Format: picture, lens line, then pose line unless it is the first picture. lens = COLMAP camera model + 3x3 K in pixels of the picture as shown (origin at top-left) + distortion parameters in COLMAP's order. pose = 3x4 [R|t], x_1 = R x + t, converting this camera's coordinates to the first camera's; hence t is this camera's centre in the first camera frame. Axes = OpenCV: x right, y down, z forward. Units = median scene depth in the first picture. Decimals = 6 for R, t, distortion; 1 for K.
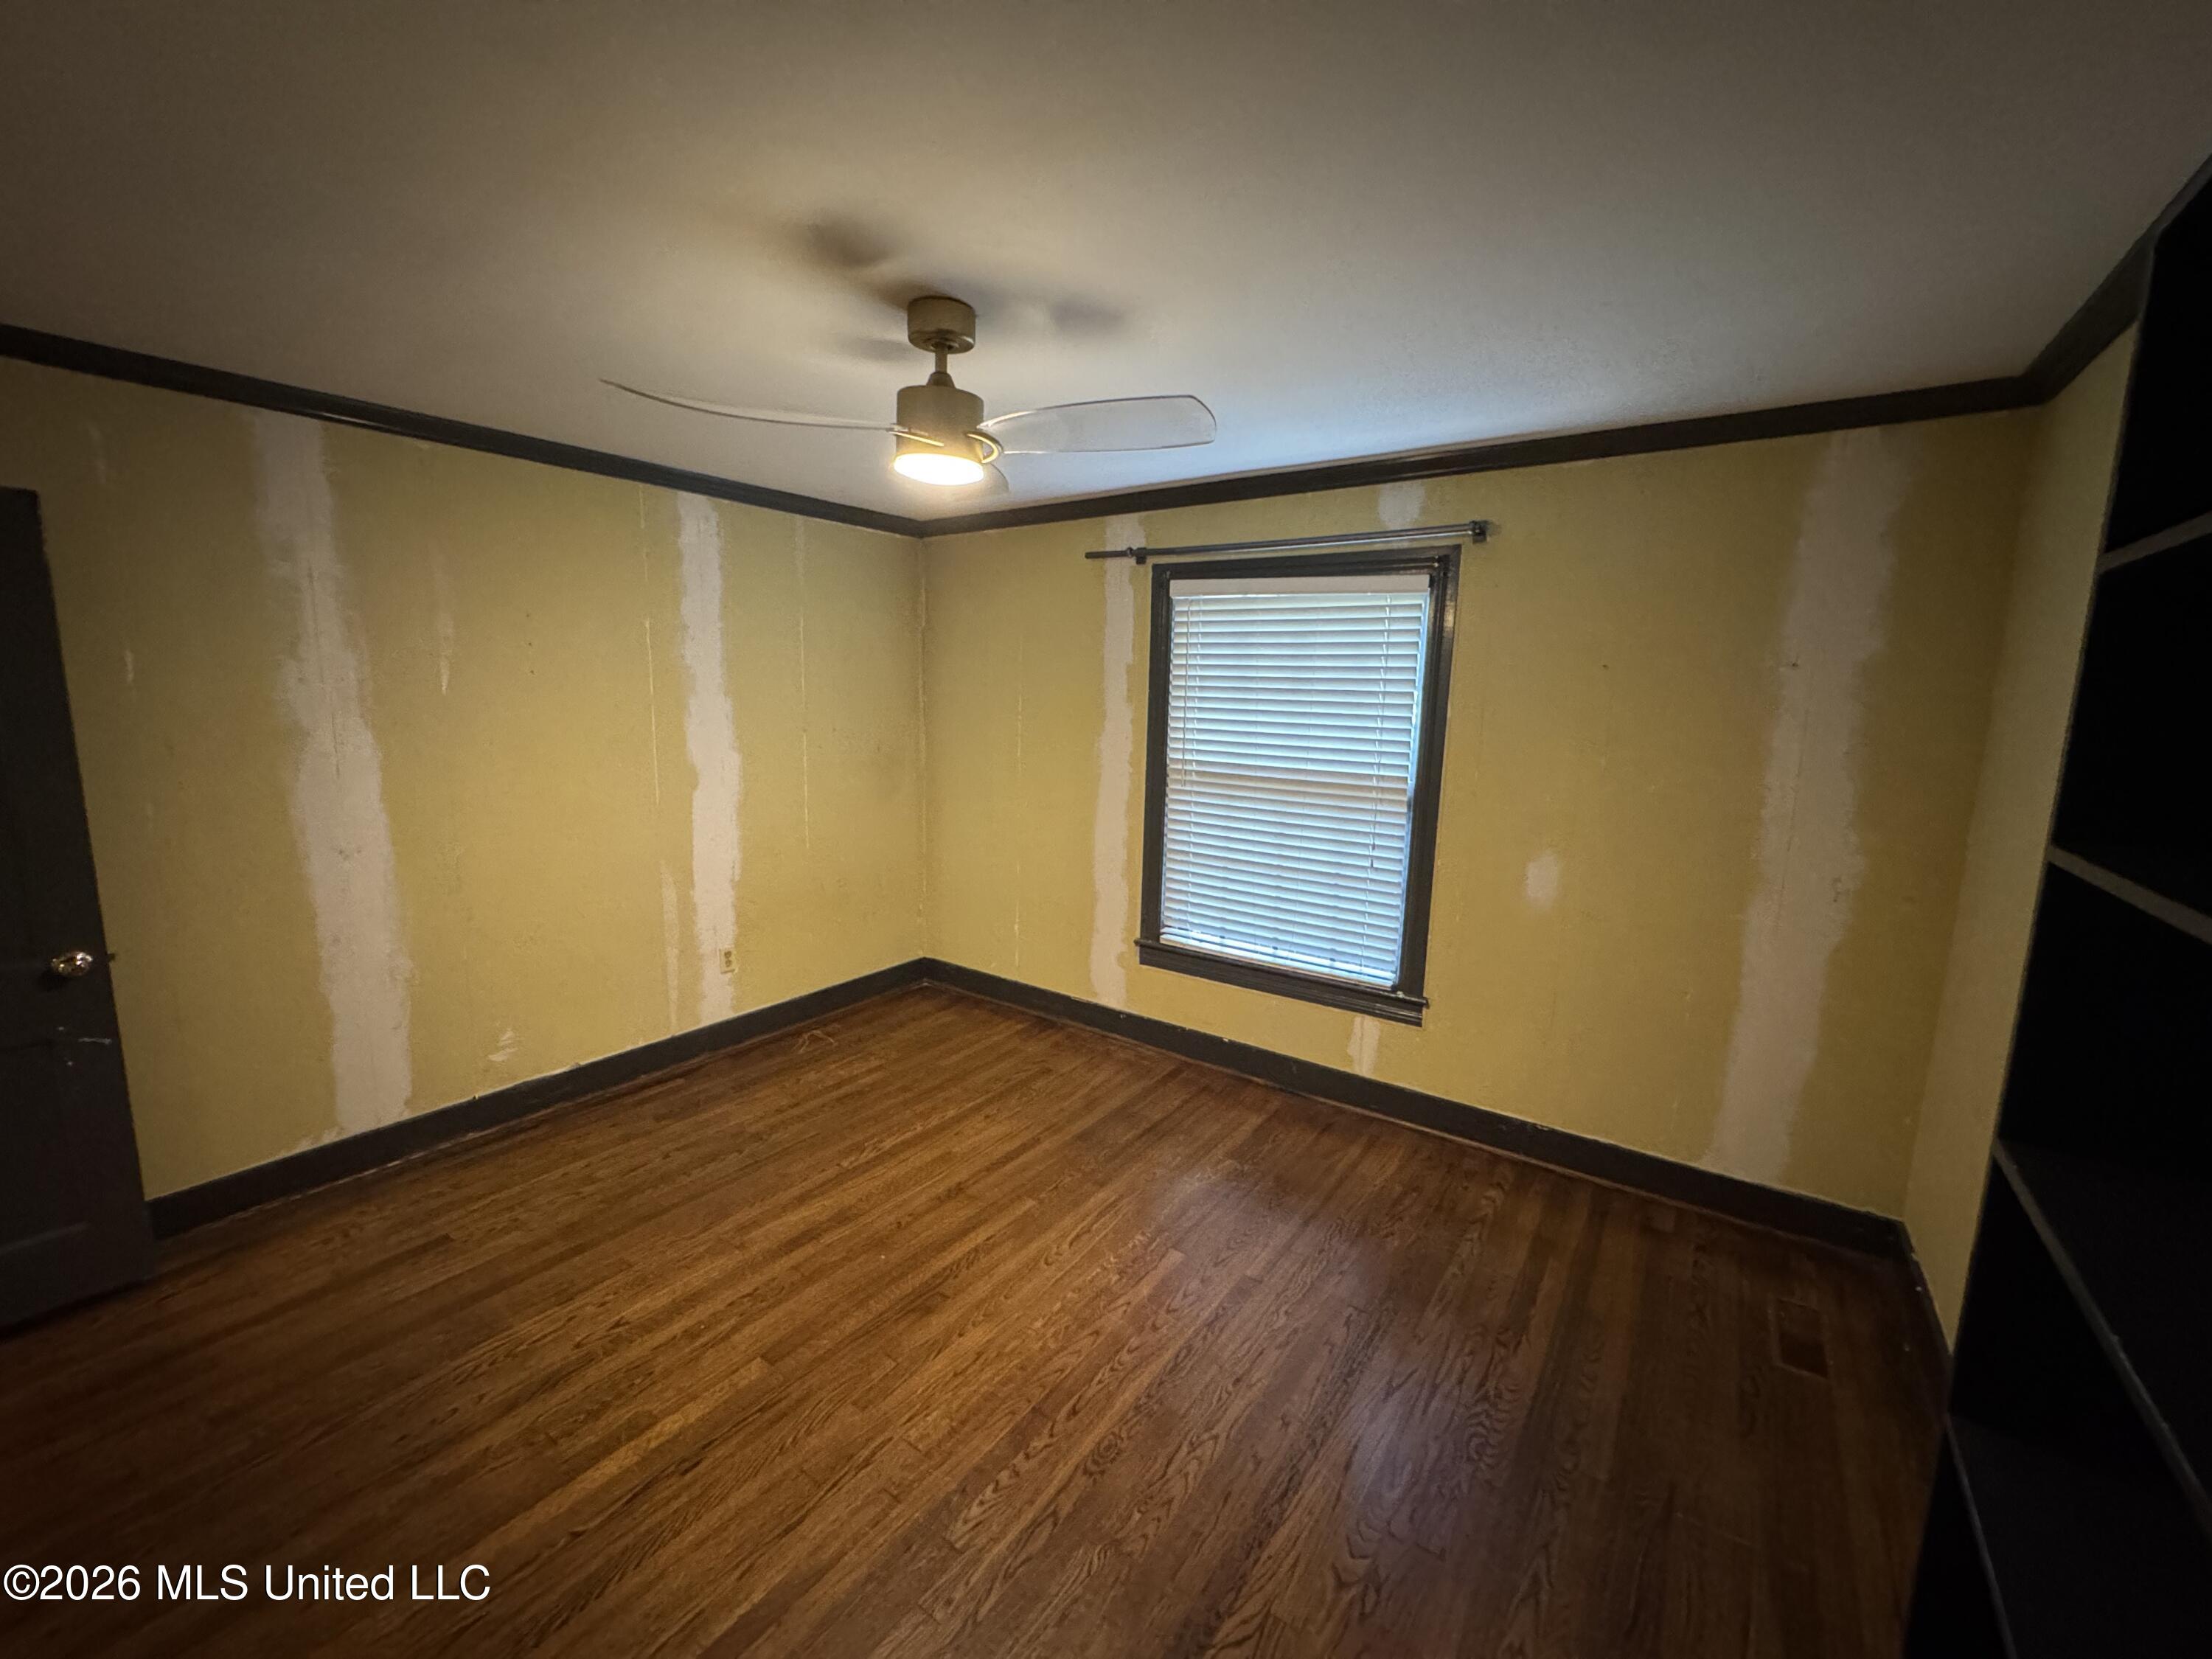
lens RADIAL K [[883.3, 0, 1103.4], [0, 883.3, 828.9], [0, 0, 1]] dist [-0.002976, 0.000645]
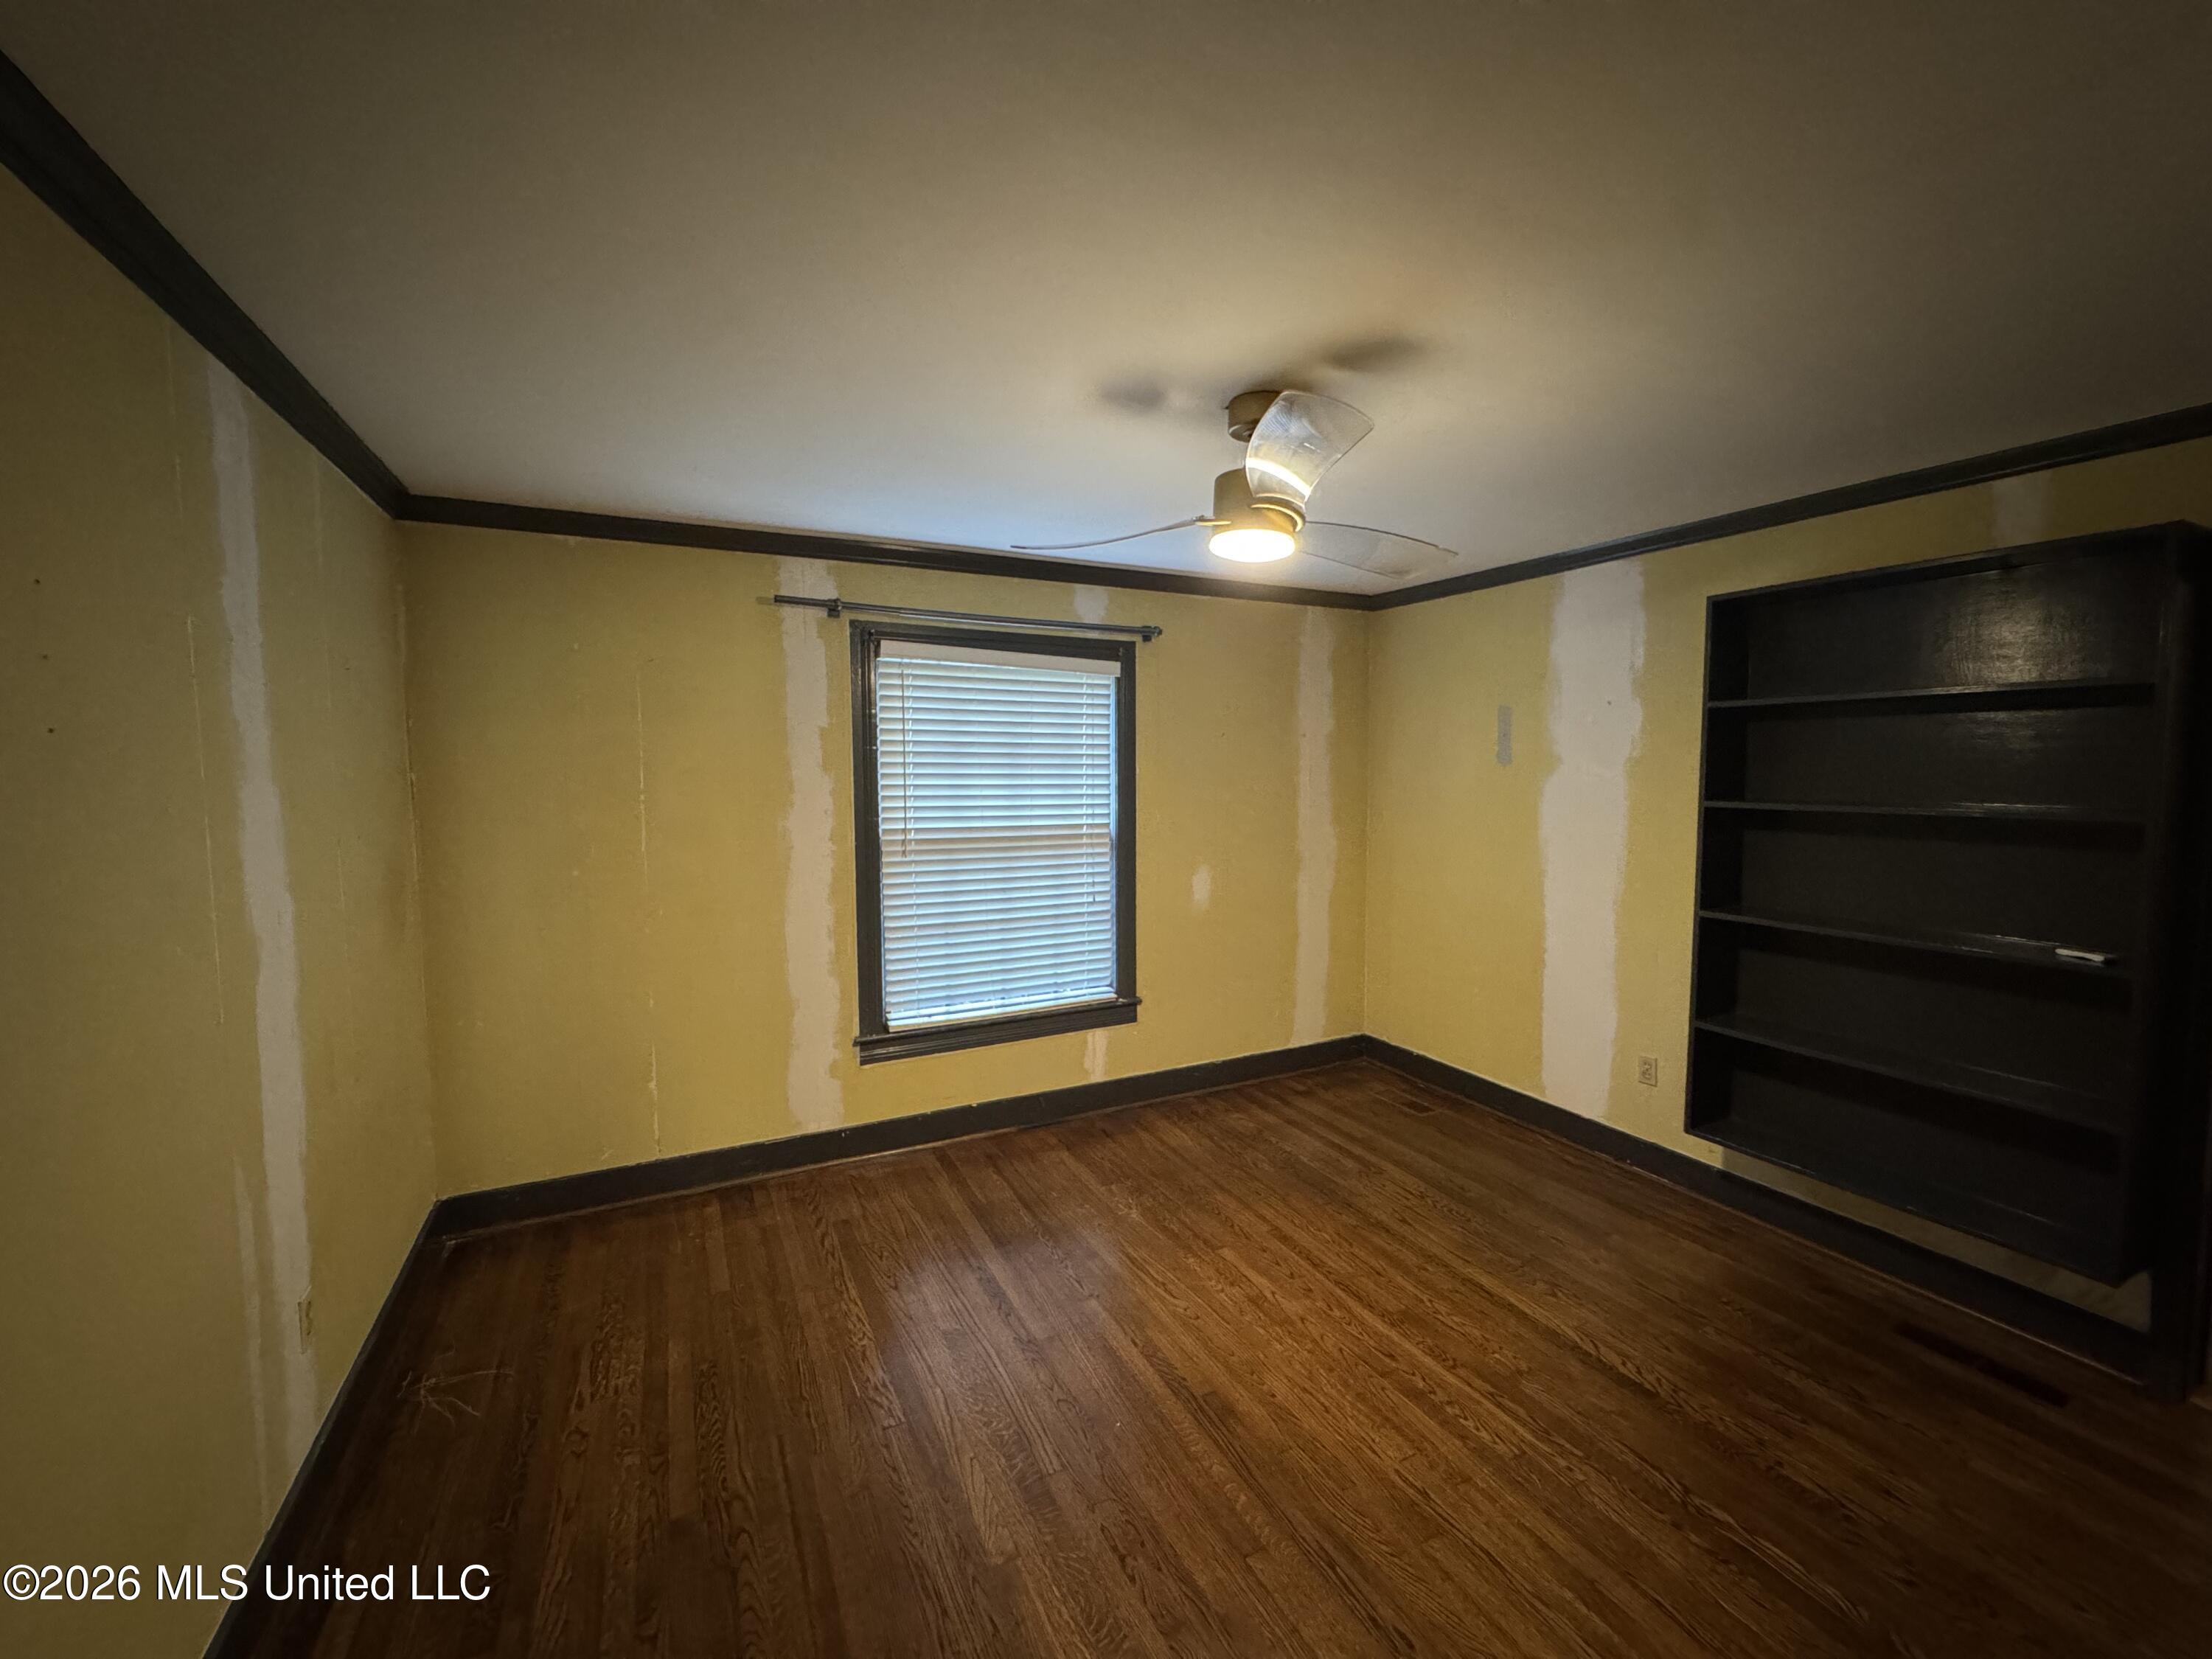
lens RADIAL K [[883.3, 0, 1103.4], [0, 883.3, 828.9], [0, 0, 1]] dist [-0.002976, 0.000645]
pose [[0.470225, -0.087154, 0.878233, -0.698230], [0.150292, 0.988485, 0.017625, -0.069355], [-0.869655, 0.123704, 0.477909, 0.398249]]
